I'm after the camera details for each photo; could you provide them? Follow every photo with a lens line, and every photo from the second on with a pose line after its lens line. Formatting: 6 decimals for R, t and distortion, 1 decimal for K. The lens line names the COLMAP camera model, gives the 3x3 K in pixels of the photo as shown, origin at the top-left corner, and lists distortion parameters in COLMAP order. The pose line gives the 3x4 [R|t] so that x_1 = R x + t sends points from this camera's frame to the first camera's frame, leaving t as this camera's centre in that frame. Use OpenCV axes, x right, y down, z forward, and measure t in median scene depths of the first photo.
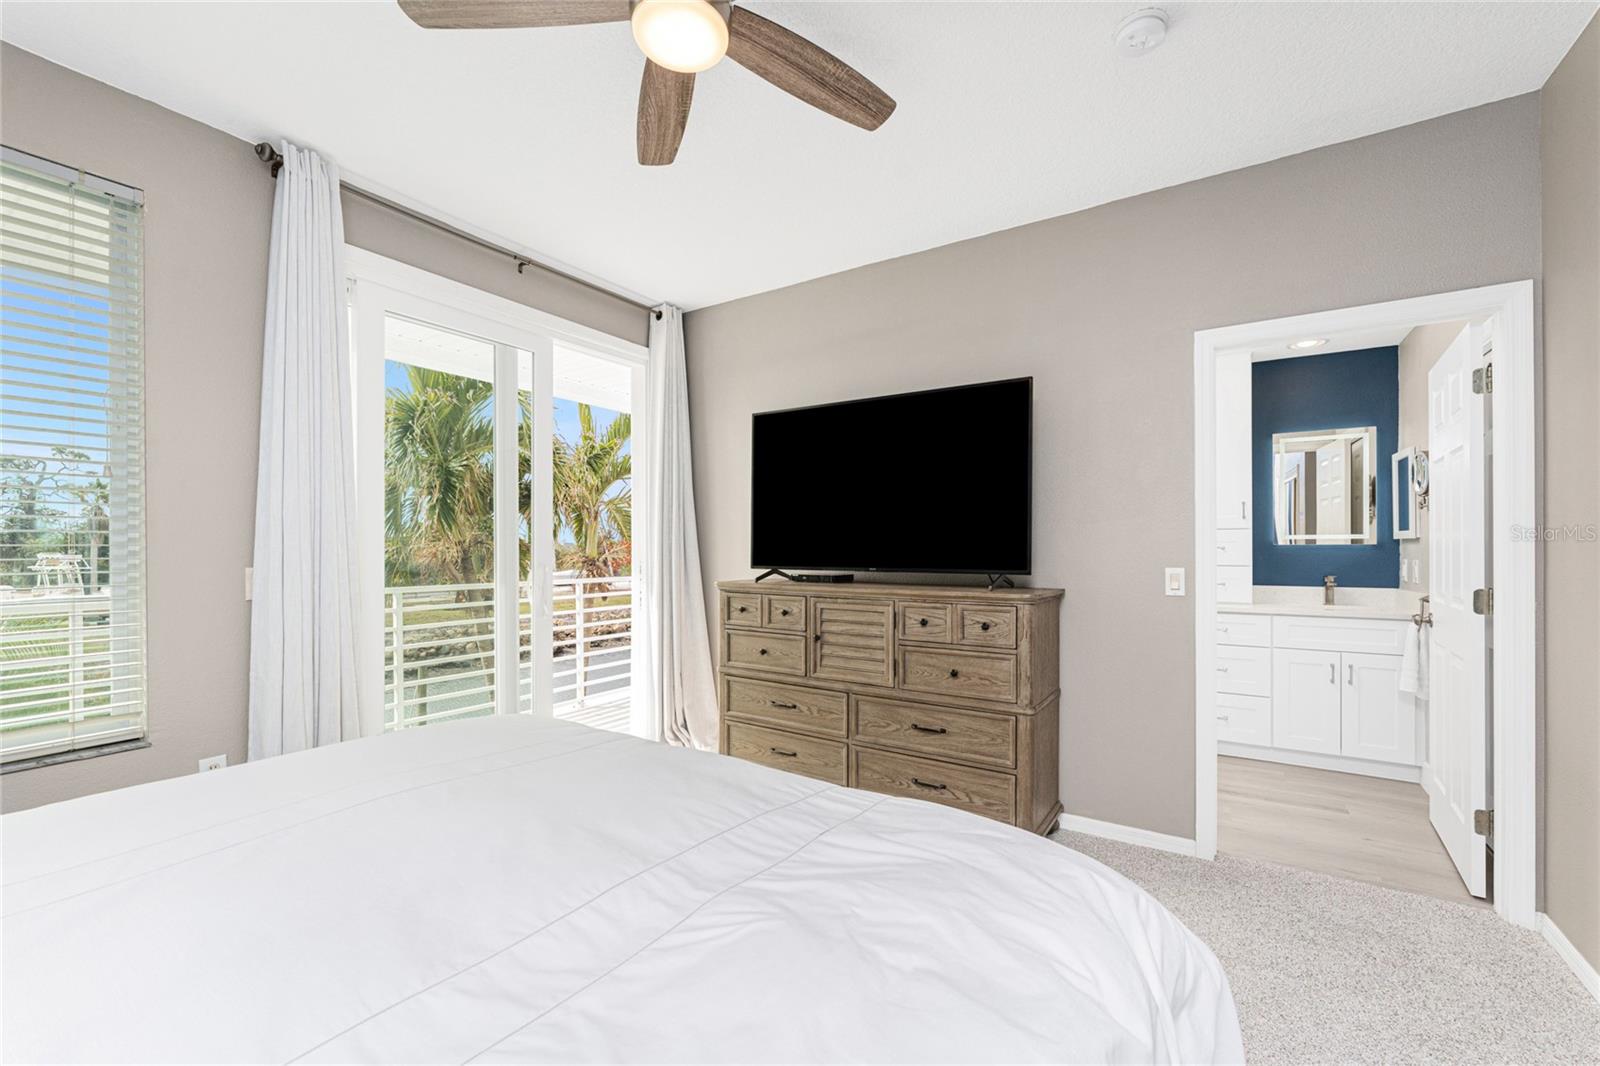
lens RADIAL K [[654.4, 0, 809.2], [0, 654.4, 549.4], [0, 0, 1]] dist [0.003396, -0.000885]
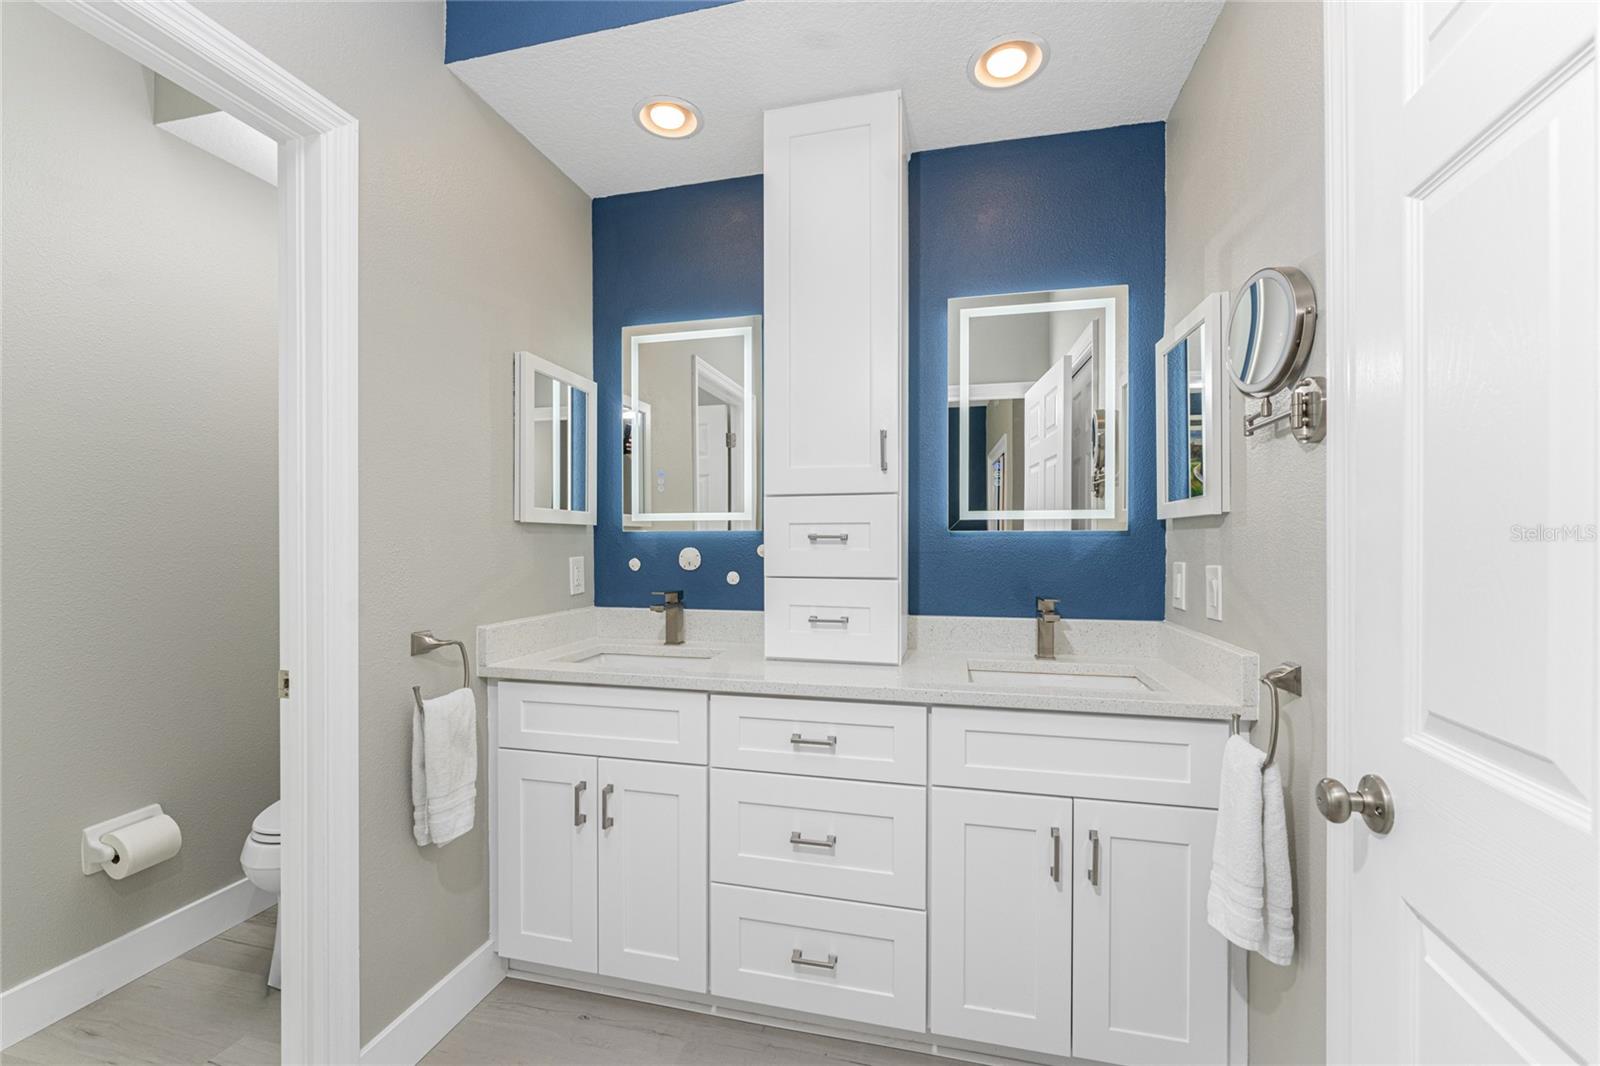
lens RADIAL K [[654.4, 0, 801.2], [0, 654.4, 541.7], [0, 0, 1]] dist [0.003396, -0.000885]
pose [[0.946654, -0.004652, 0.322217, 0.480457], [0.001480, 0.999948, 0.010090, -0.003839], [-0.322247, -0.009075, 0.946612, 0.618138]]
